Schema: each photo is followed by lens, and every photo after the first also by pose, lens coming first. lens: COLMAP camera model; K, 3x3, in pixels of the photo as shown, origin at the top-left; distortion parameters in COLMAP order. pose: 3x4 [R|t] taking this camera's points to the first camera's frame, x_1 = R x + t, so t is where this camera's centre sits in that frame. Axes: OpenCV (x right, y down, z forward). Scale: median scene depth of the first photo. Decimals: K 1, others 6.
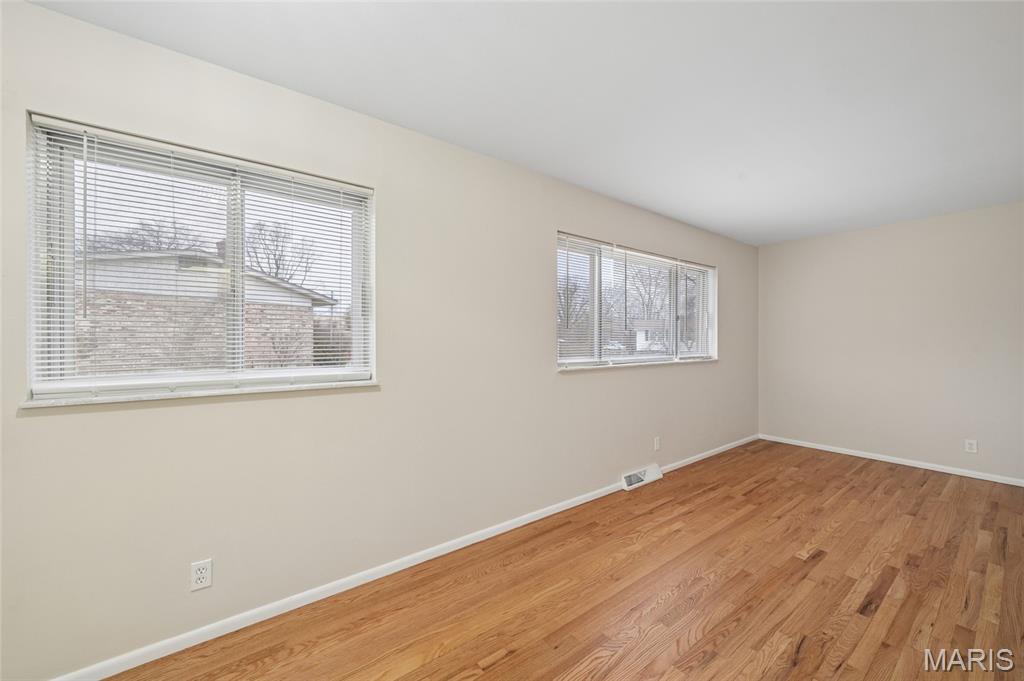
lens RADIAL K [[385.4, 0, 515.3], [0, 385.4, 340.2], [0, 0, 1]] dist [-0.001774, 0.000051]
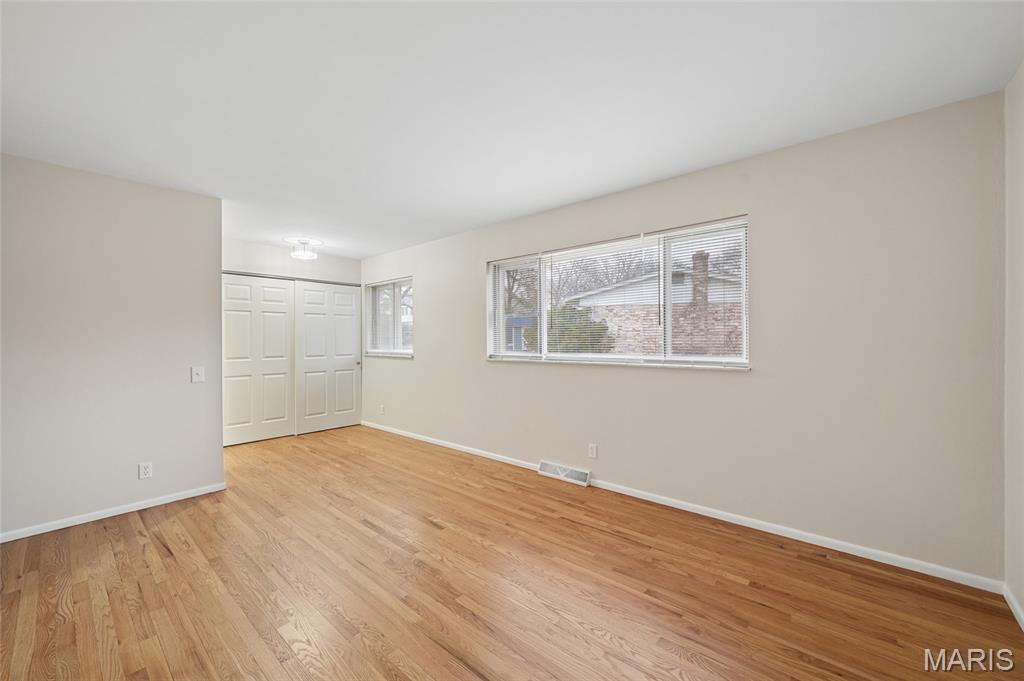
lens RADIAL K [[419.1, 0, 517.4], [0, 419.1, 337.1], [0, 0, 1]] dist [0.001047, 0.000666]
pose [[0.198021, -0.004501, -0.980187, 1.490455], [0.008473, 0.999960, -0.002880, 0.001016], [0.980161, -0.007735, 0.198051, 0.717991]]
